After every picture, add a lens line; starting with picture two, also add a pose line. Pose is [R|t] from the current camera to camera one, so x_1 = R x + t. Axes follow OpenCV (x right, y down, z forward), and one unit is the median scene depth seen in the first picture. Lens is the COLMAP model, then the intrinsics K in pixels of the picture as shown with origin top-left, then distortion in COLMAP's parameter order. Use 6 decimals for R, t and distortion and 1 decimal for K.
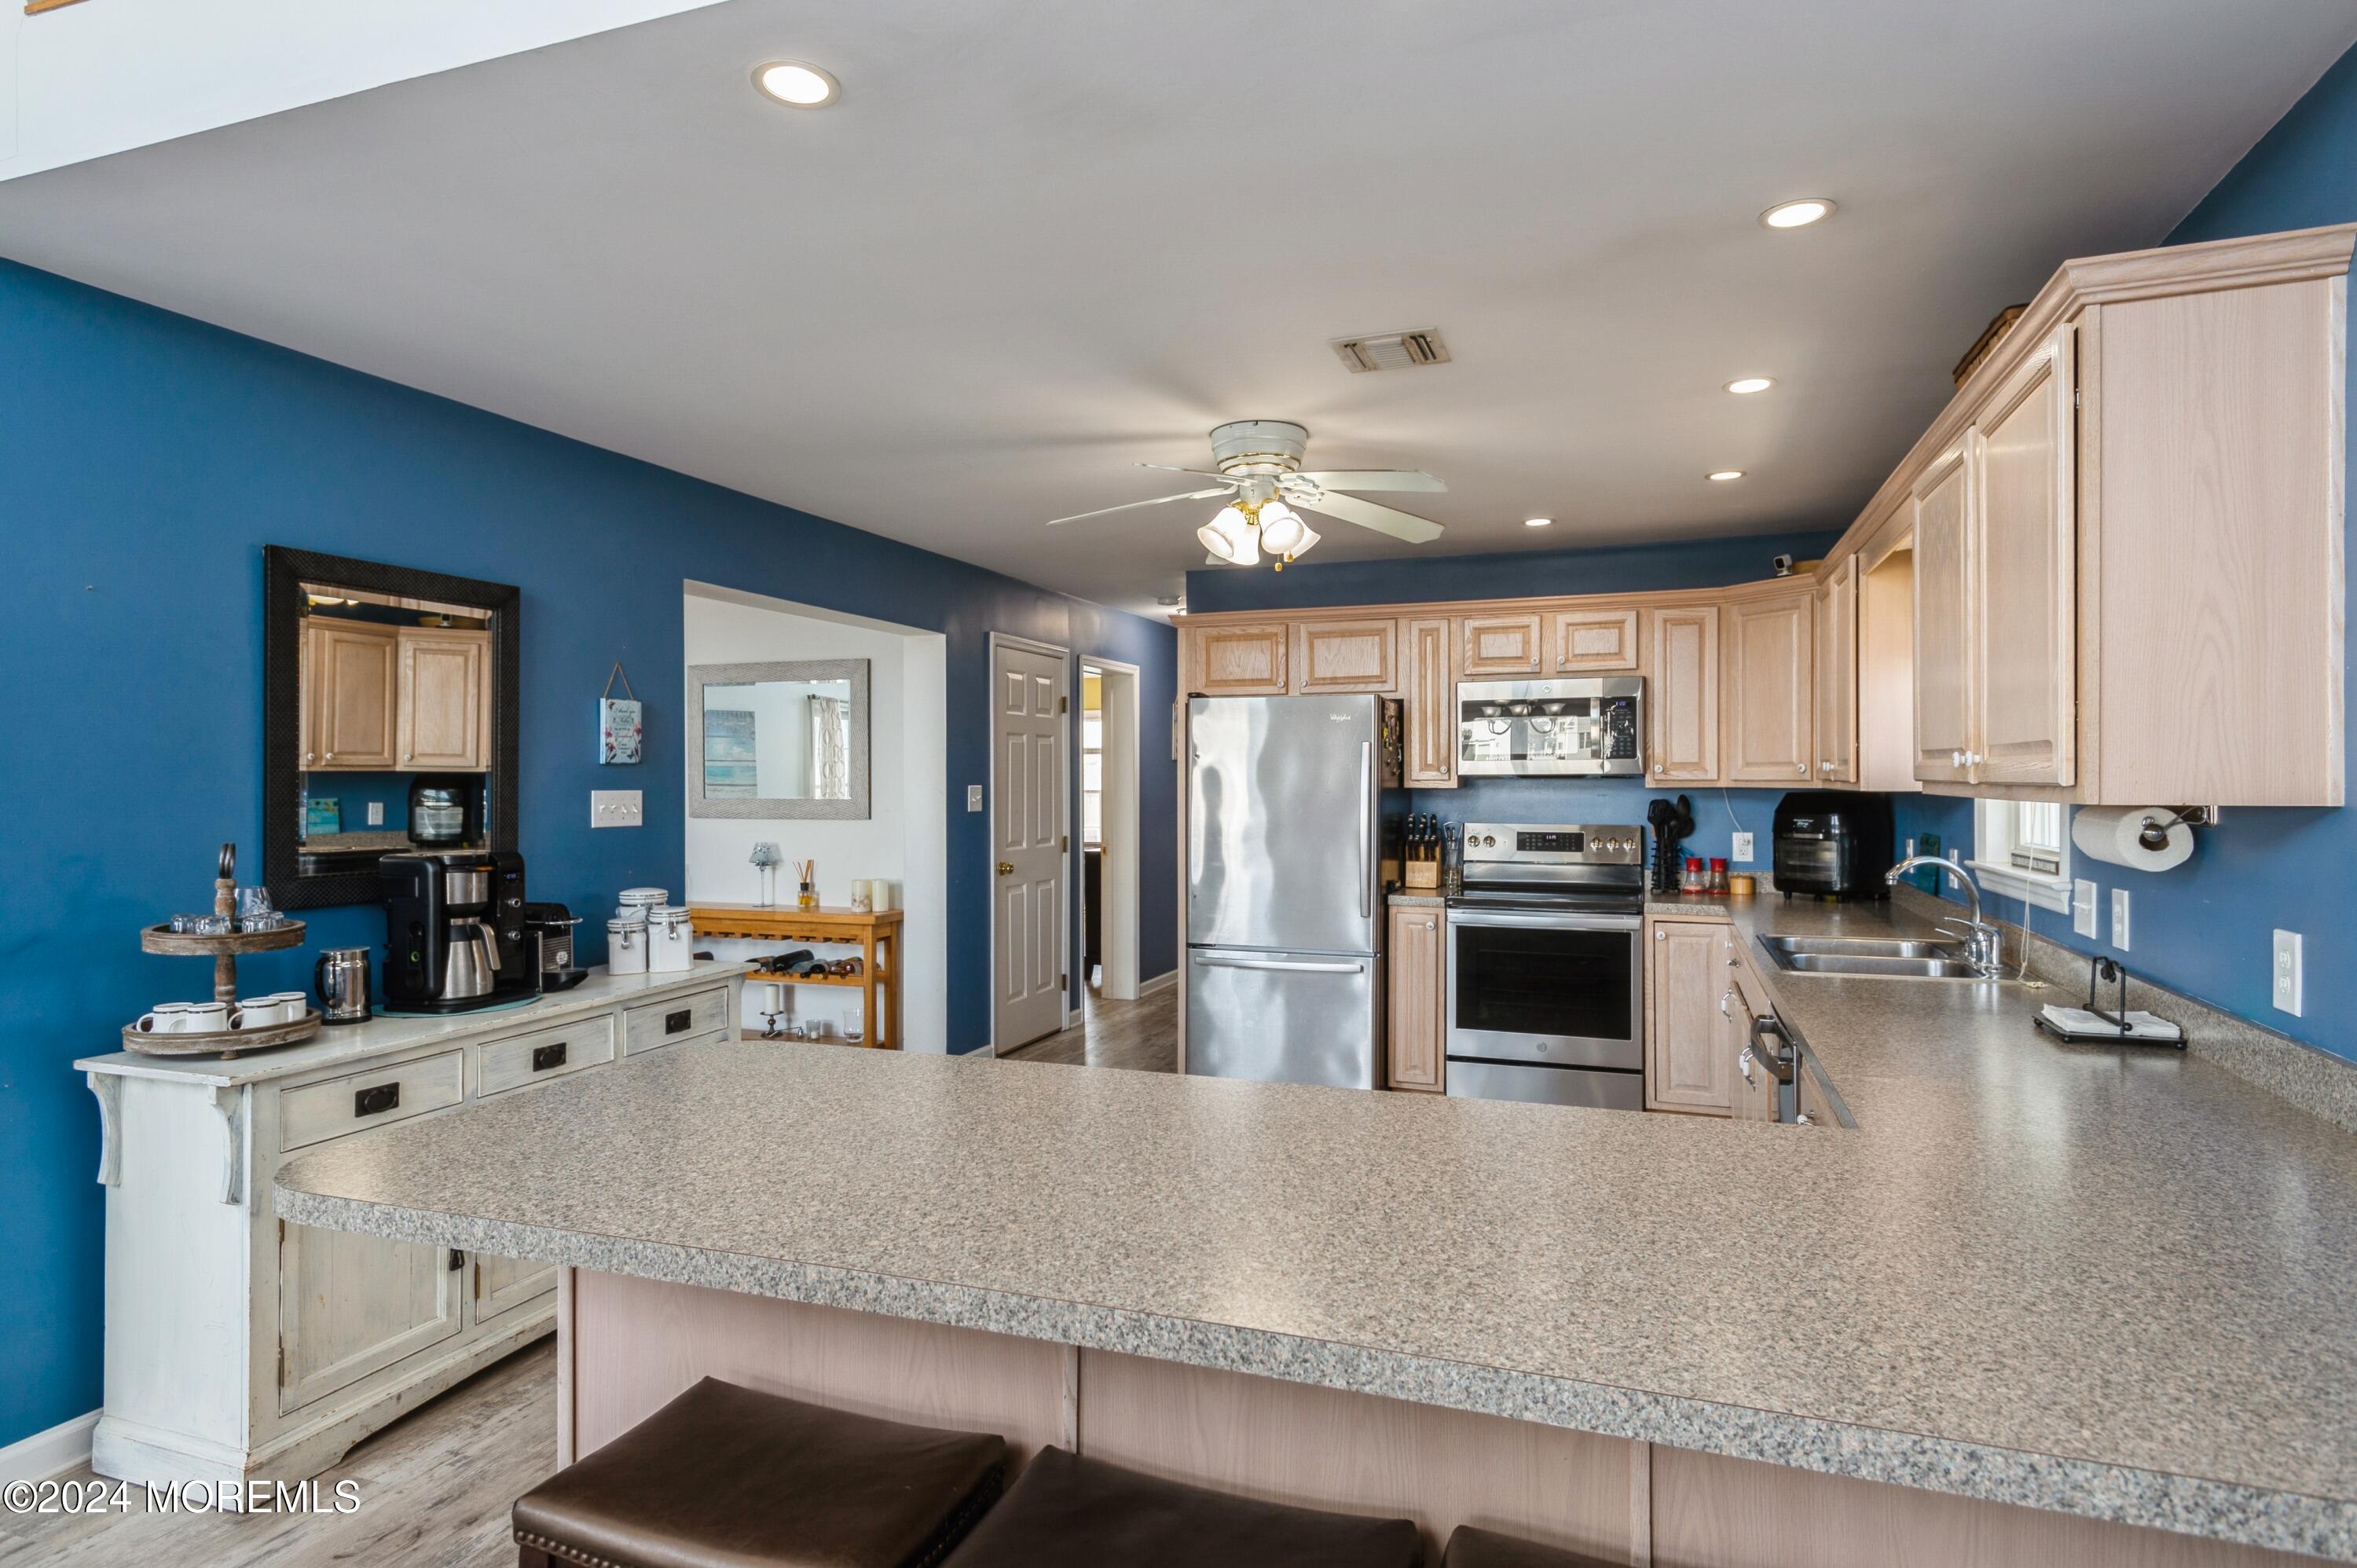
lens RADIAL K [[1280.4, 0, 1178.5], [0, 1280.4, 784.0], [0, 0, 1]] dist [0.015430, -0.000323]
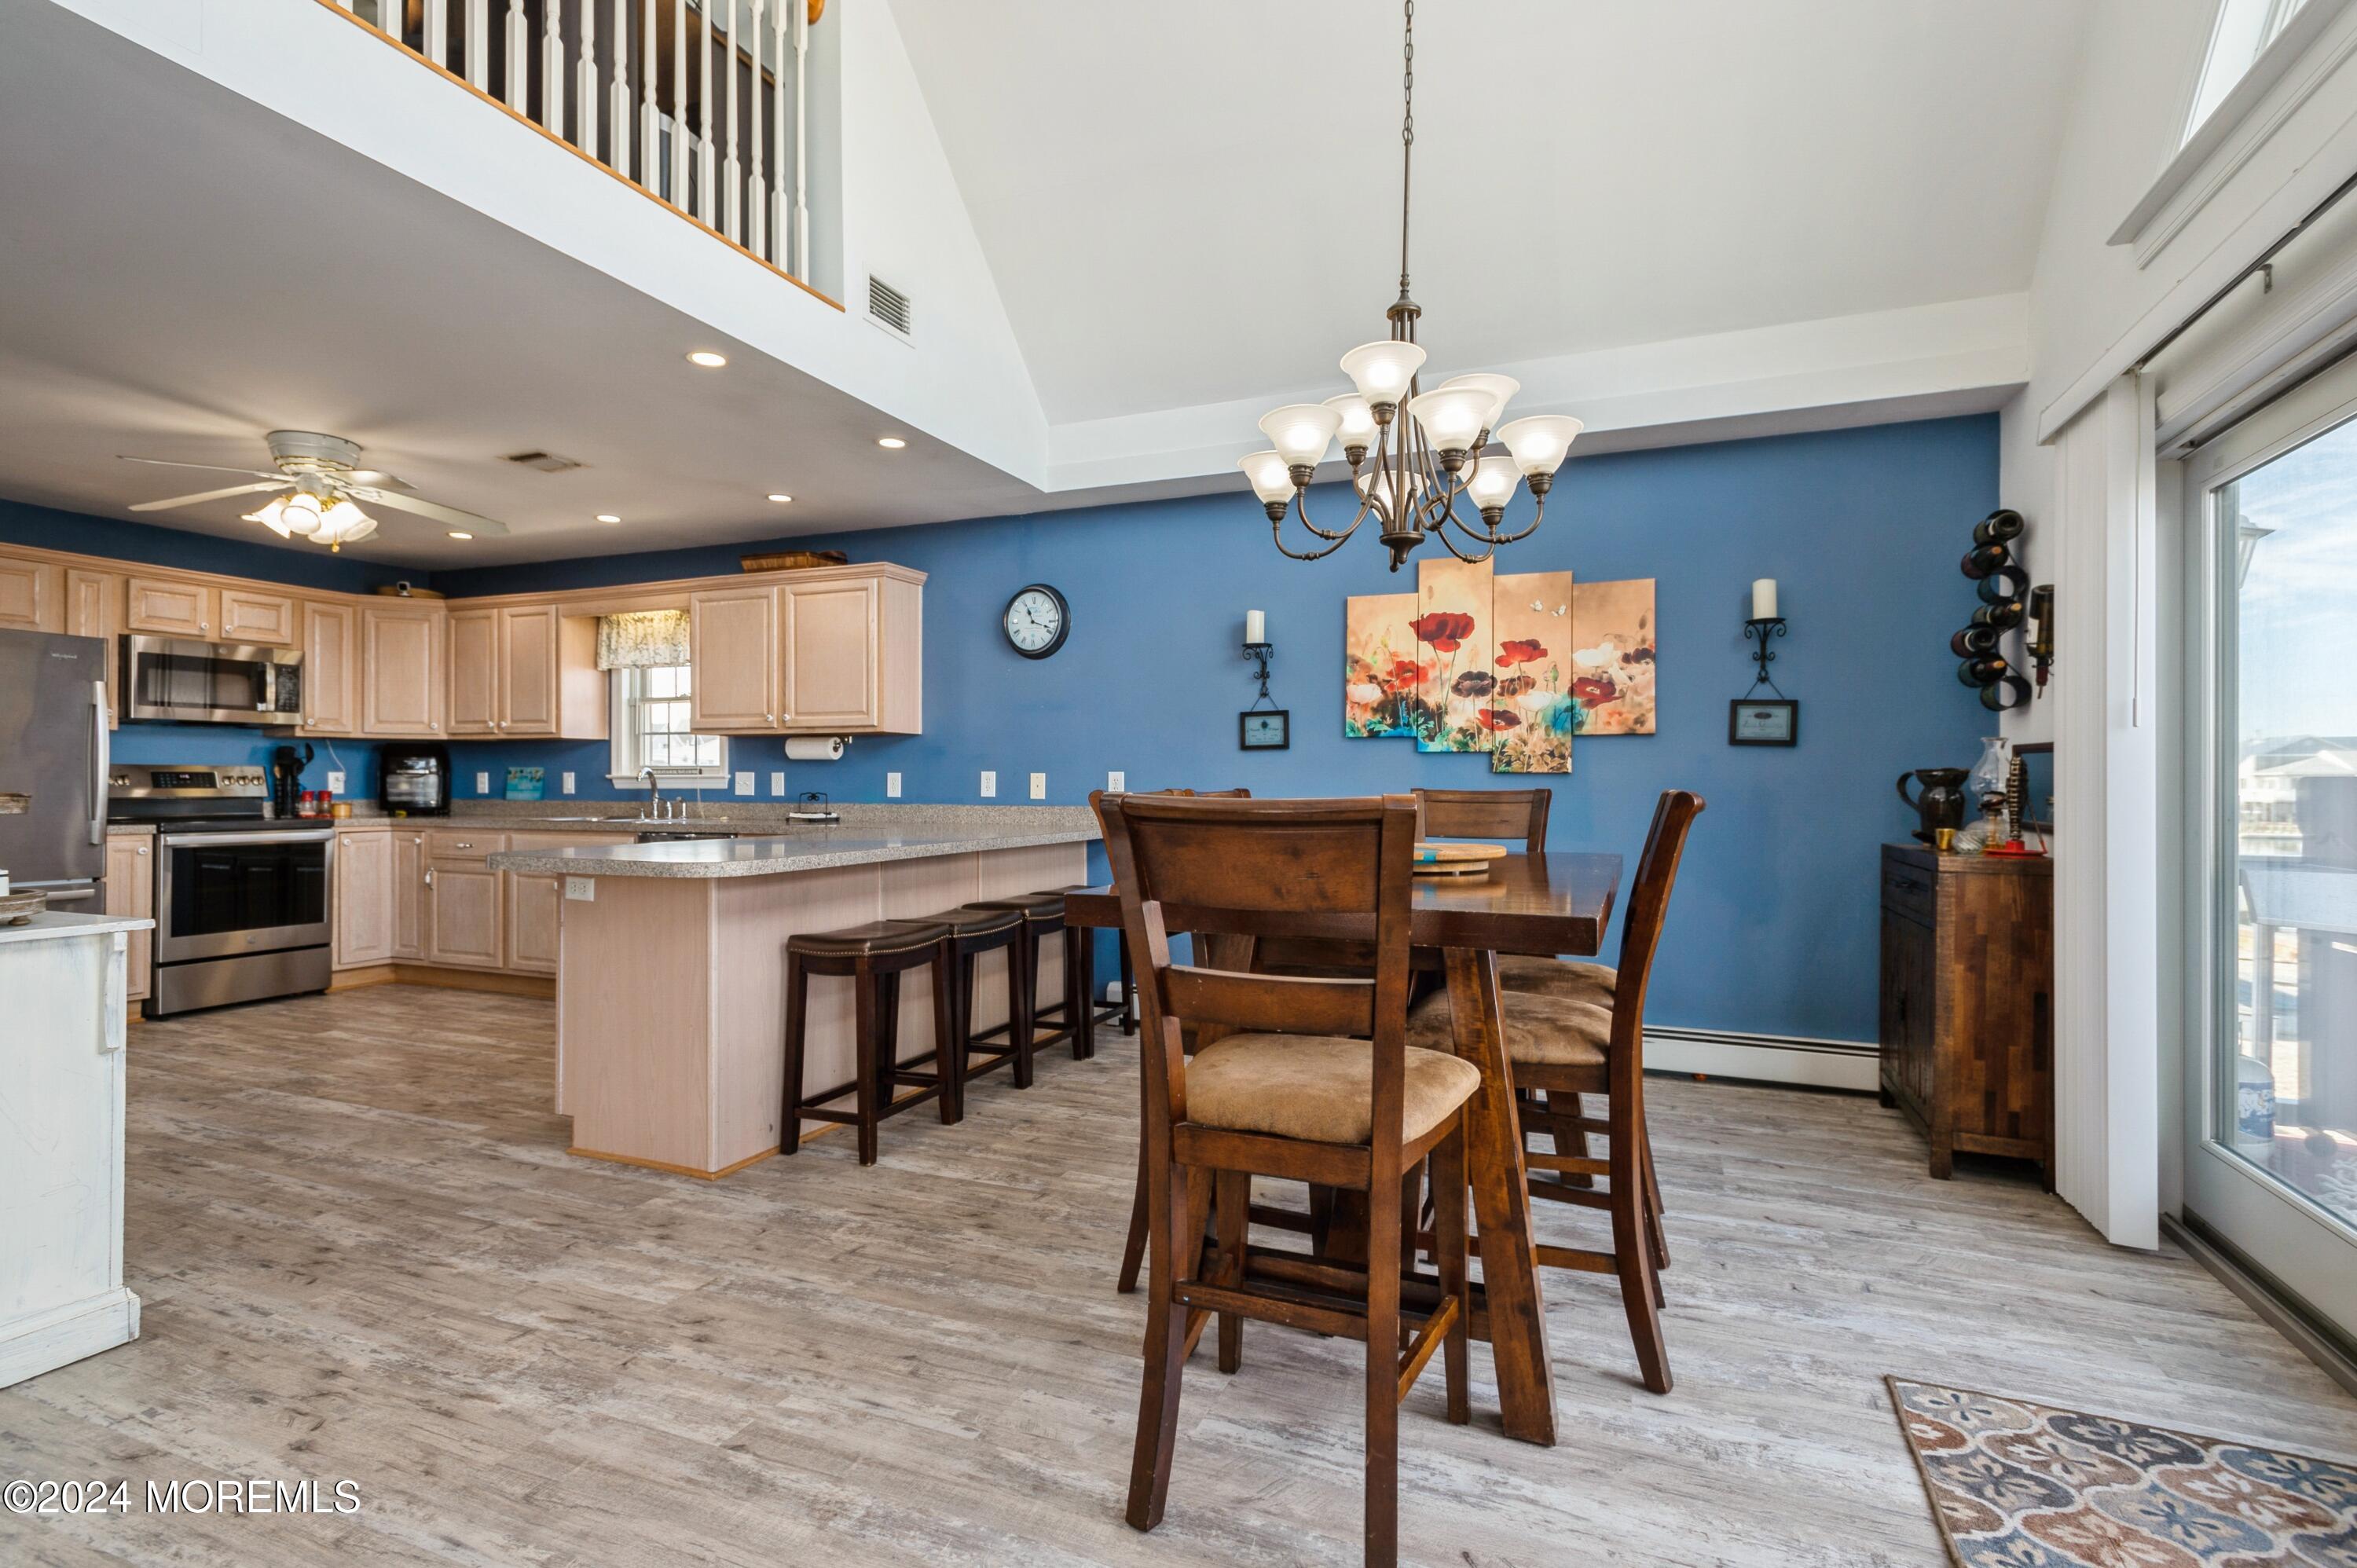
lens RADIAL K [[1123.7, 0, 1174.6], [0, 1123.7, 780.5], [0, 0, 1]] dist [0.010996, -0.000968]
pose [[0.041321, 0.002945, 0.999142, -0.781375], [0.002414, 0.999992, -0.003047, 0.056314], [-0.999143, 0.002537, 0.041314, 0.061281]]
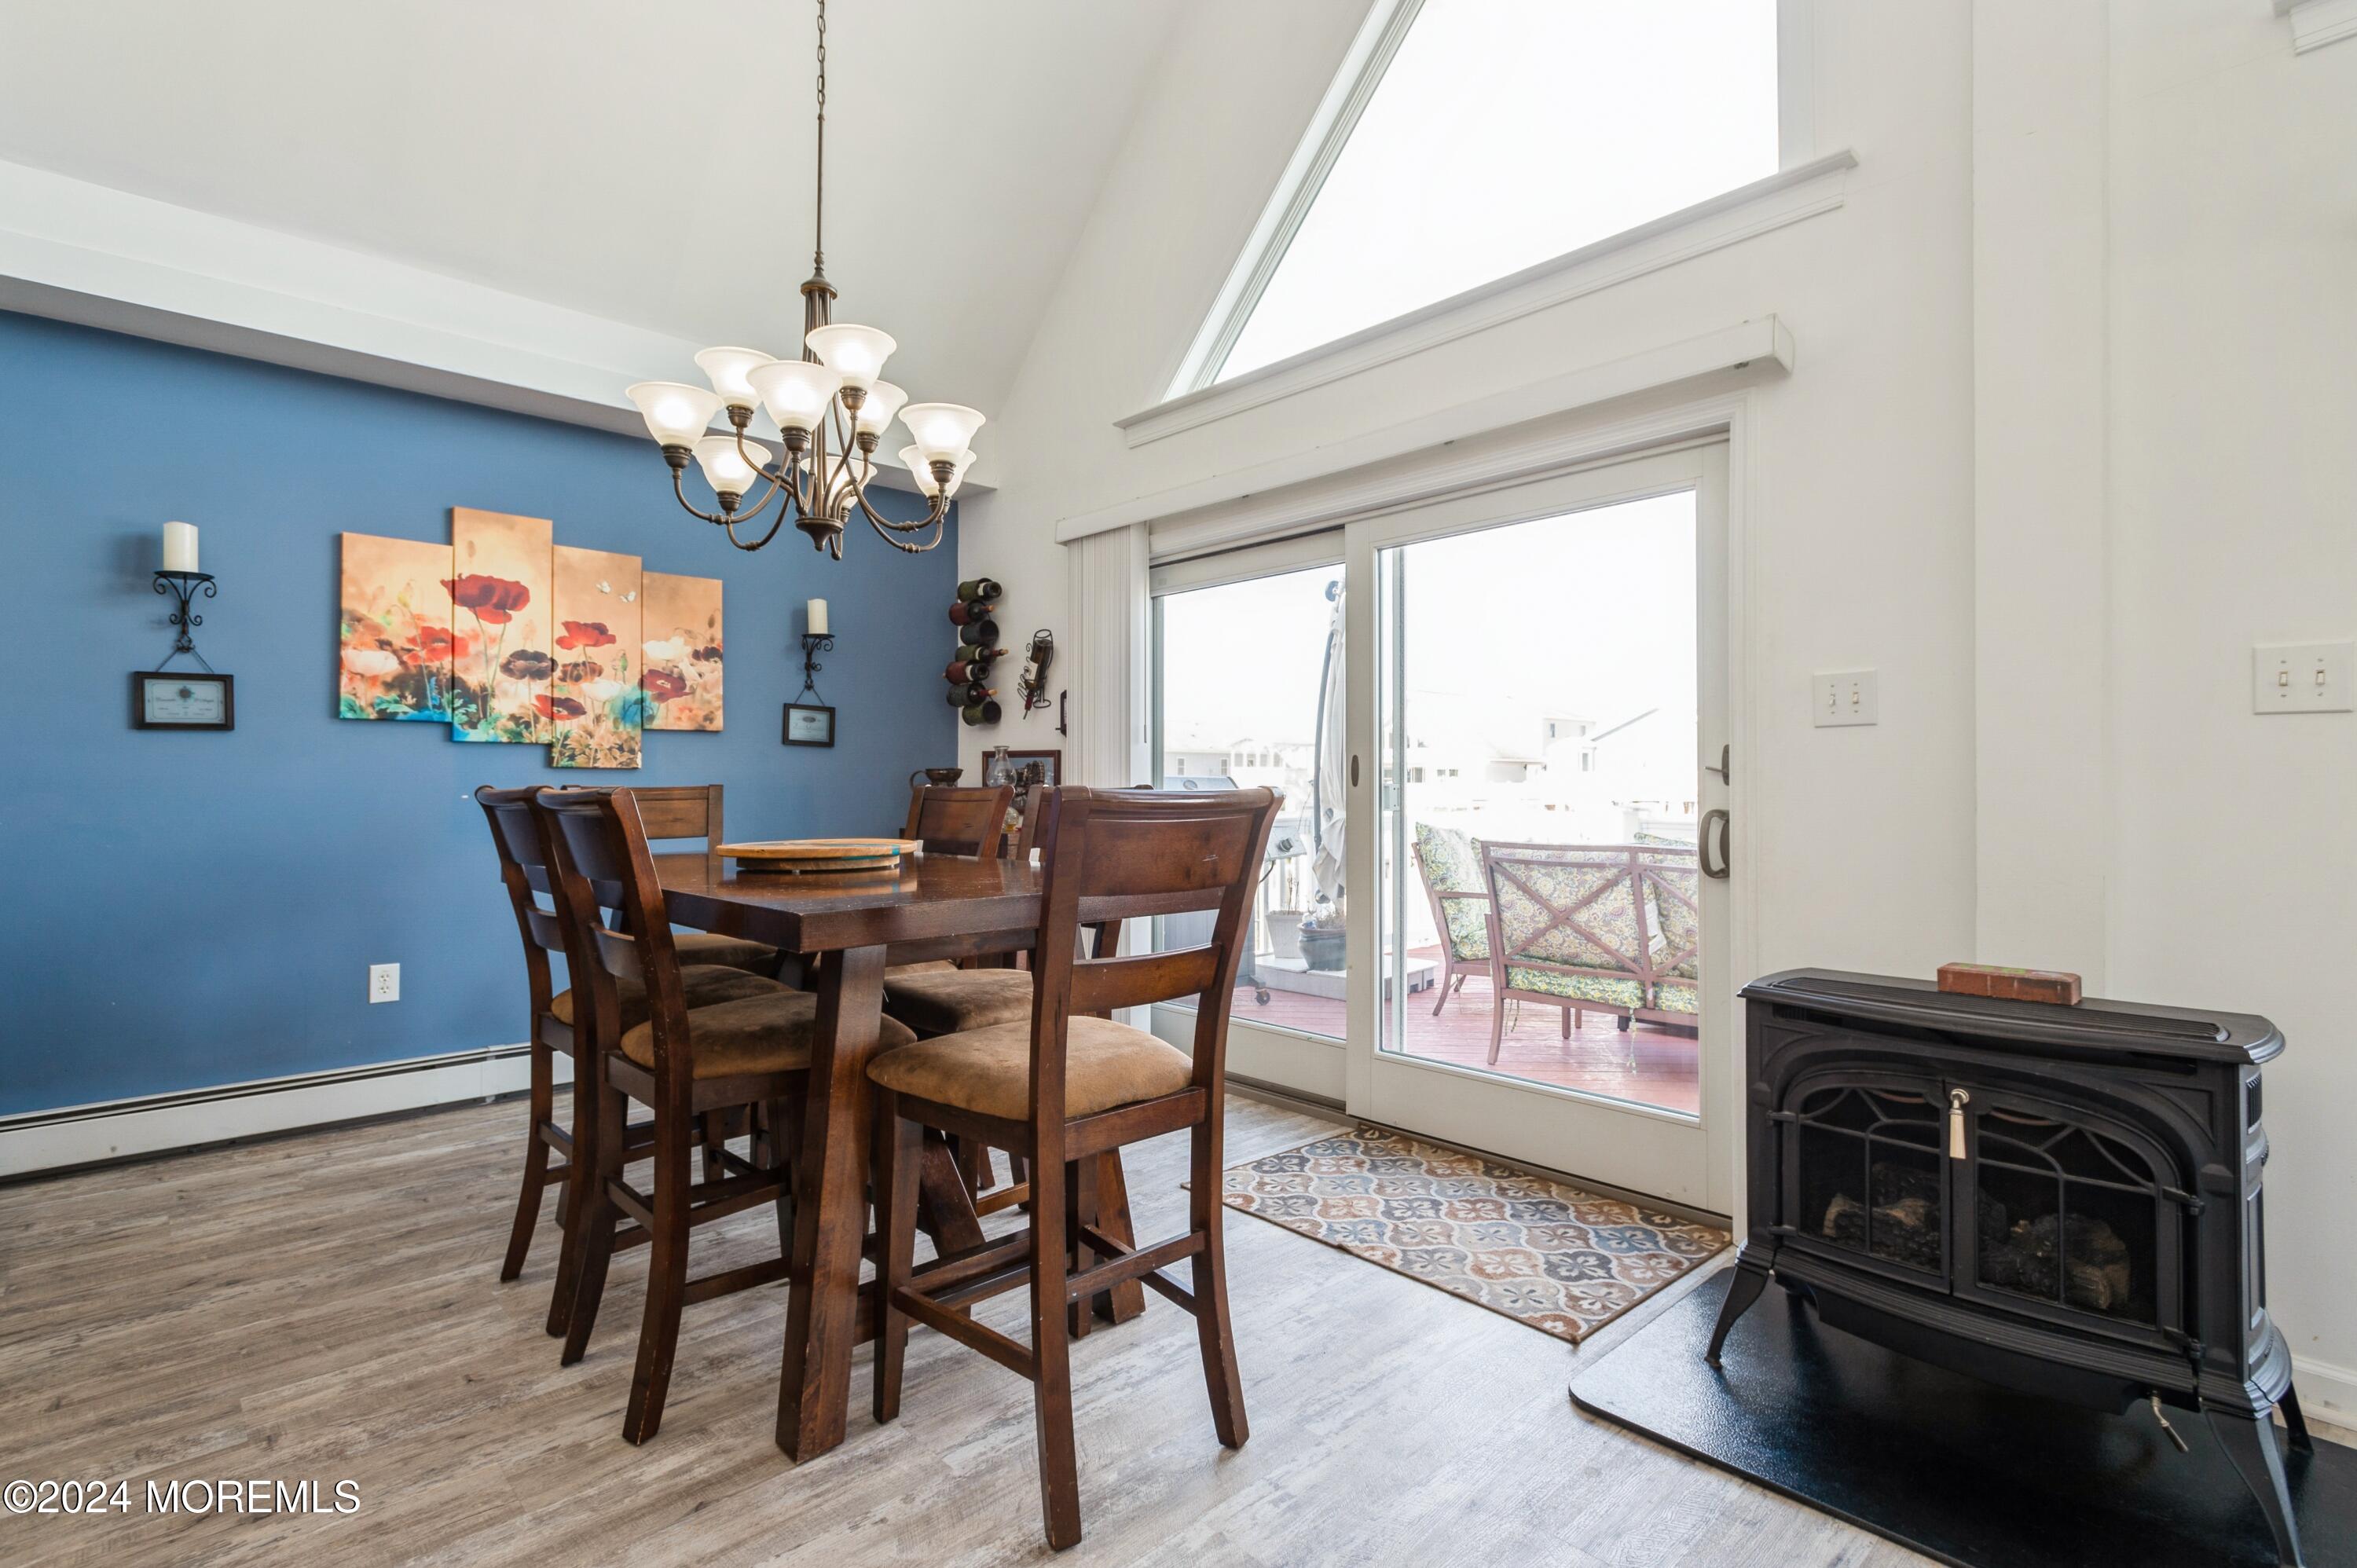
lens RADIAL K [[1122.5, 0, 1176.4], [0, 1122.5, 776.2], [0, 0, 1]] dist [0.022141, -0.009590]
pose [[-0.894110, 0.000513, 0.447847, -0.624385], [0.000741, 1.000000, 0.000335, 0.054185], [-0.447847, 0.000631, -0.894110, 0.360078]]
